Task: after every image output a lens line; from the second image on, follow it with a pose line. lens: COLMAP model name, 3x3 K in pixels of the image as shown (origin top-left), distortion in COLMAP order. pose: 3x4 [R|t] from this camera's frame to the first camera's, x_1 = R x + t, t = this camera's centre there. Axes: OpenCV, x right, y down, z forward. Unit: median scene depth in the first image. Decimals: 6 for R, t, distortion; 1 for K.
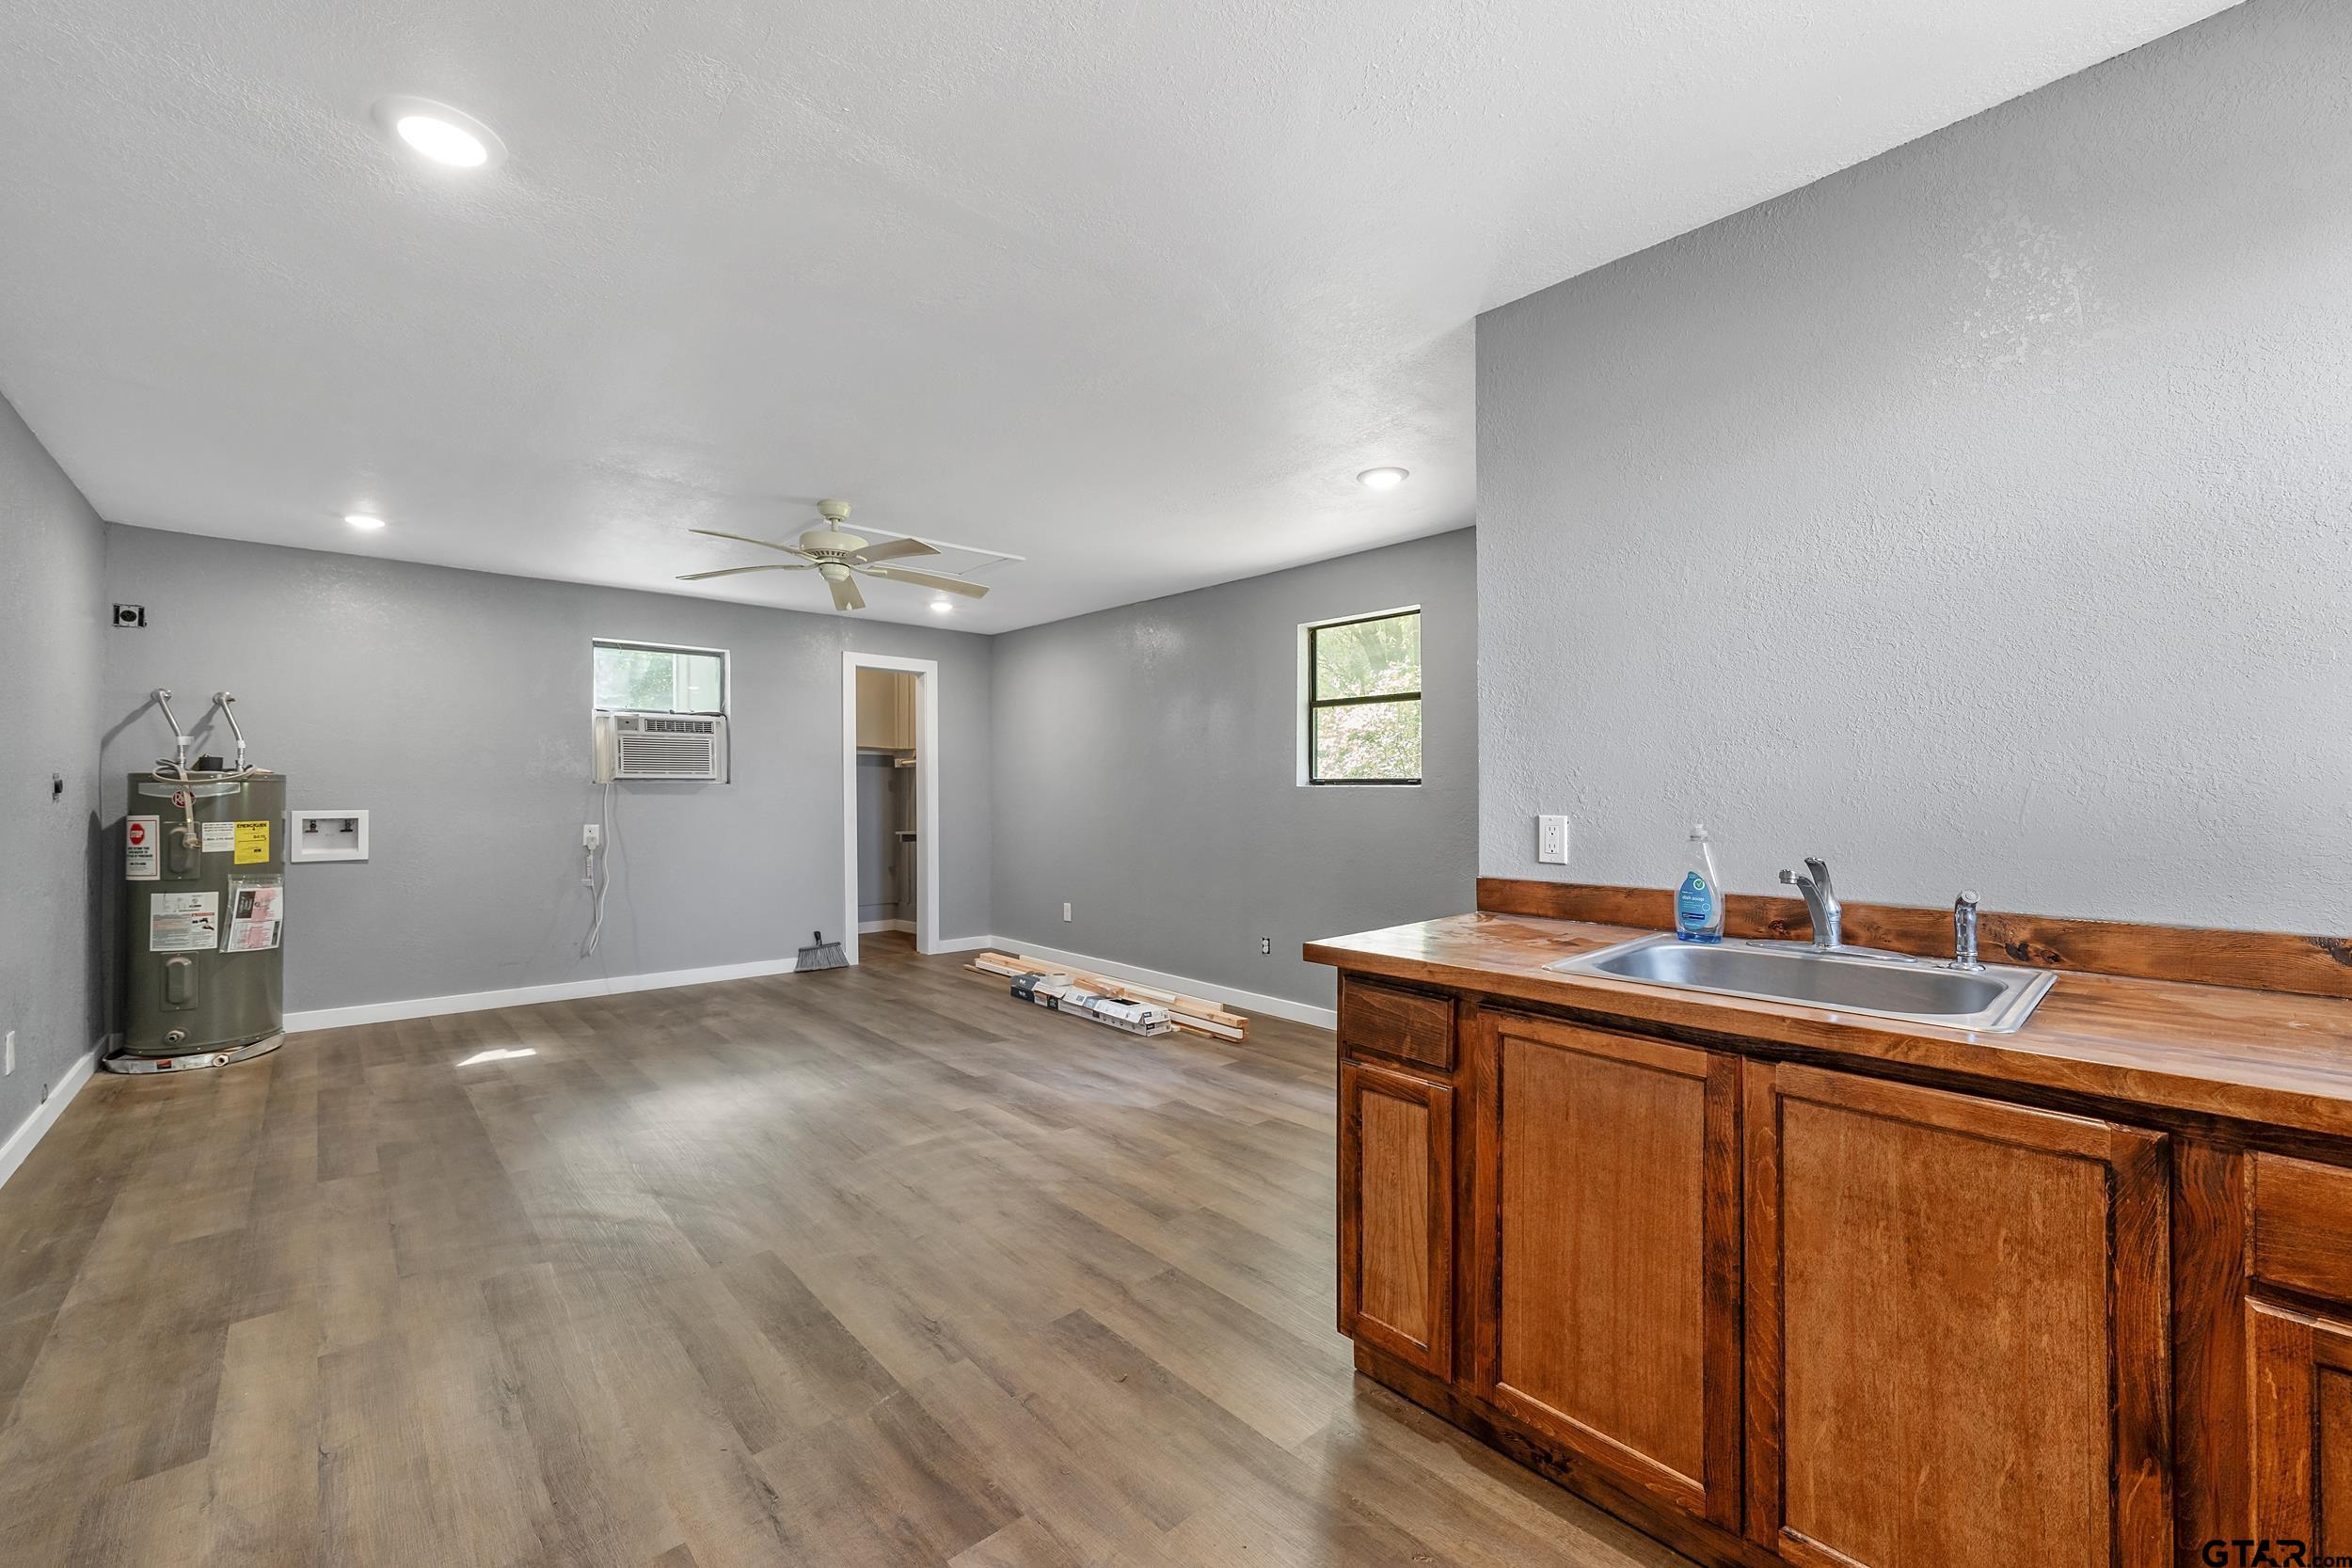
lens RADIAL K [[946.2, 0, 1177.2], [0, 946.2, 784.6], [0, 0, 1]] dist [-0.000473, -0.000450]
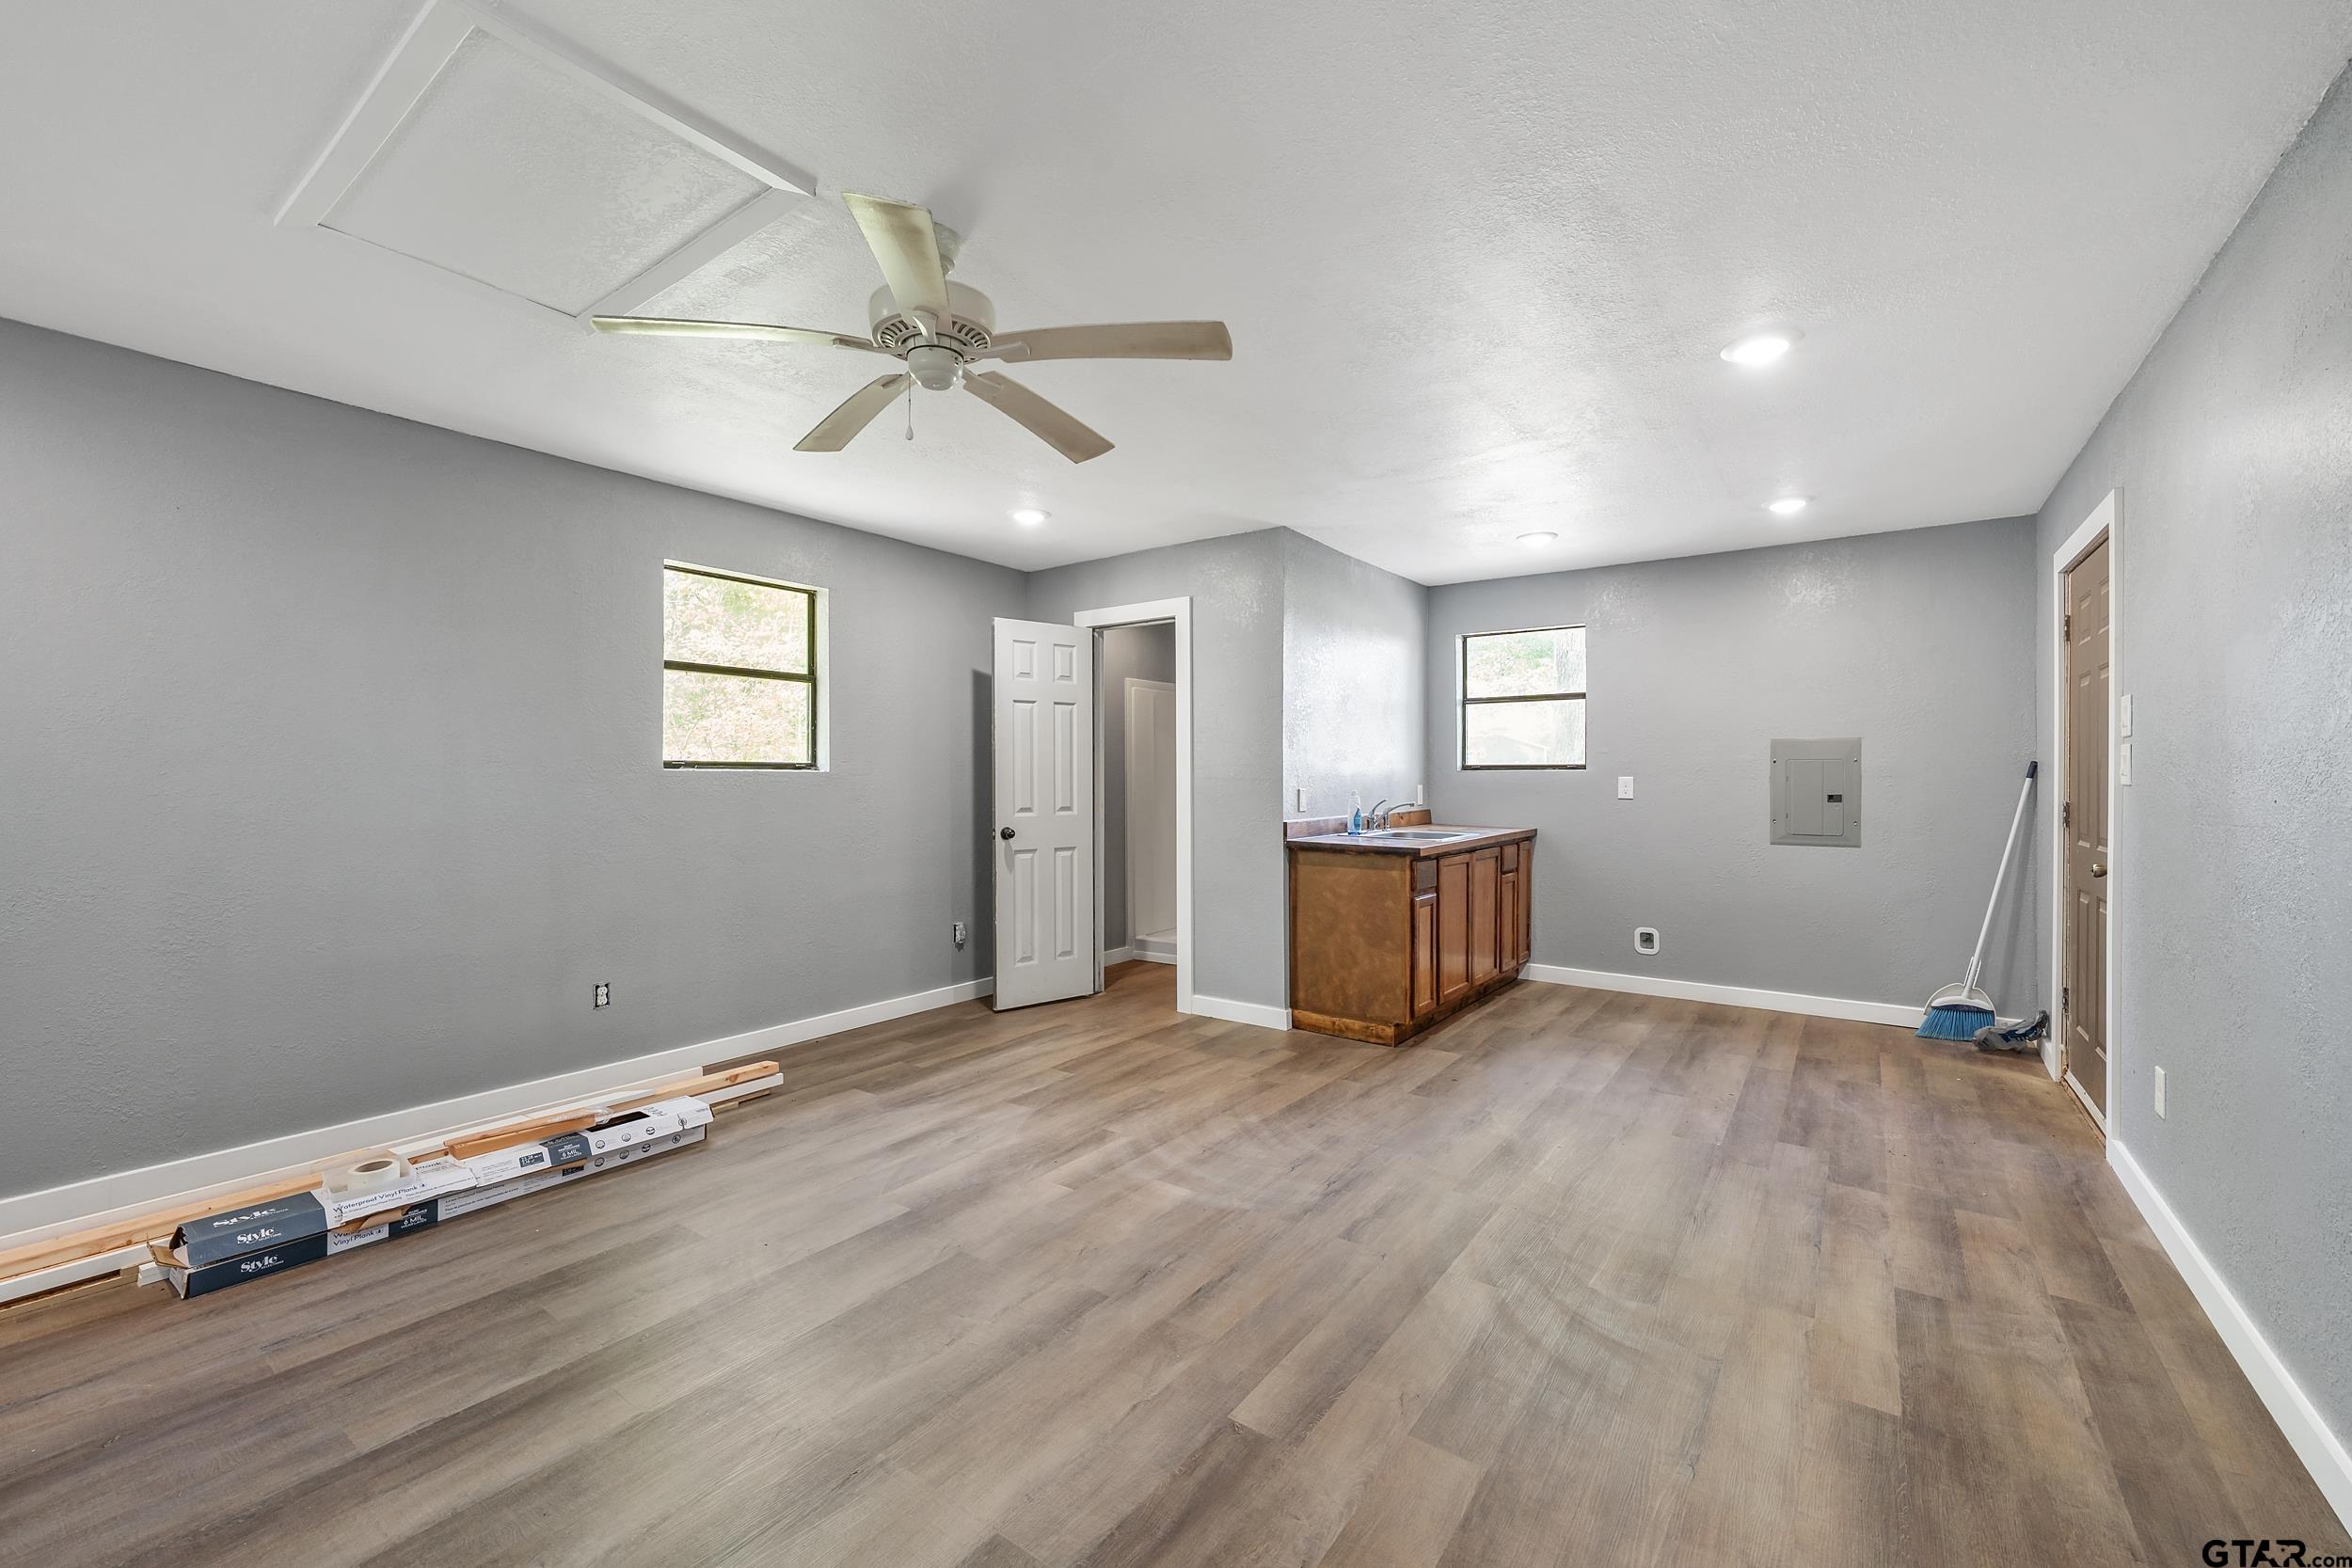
lens RADIAL K [[923.9, 0, 1179.6], [0, 923.9, 779.8], [0, 0, 1]] dist [-0.001158, -0.000789]
pose [[-0.193808, -0.006831, 0.981016, -1.085757], [-0.007911, 0.999954, 0.005400, 0.003488], [-0.981008, -0.006714, -0.193853, 1.159359]]
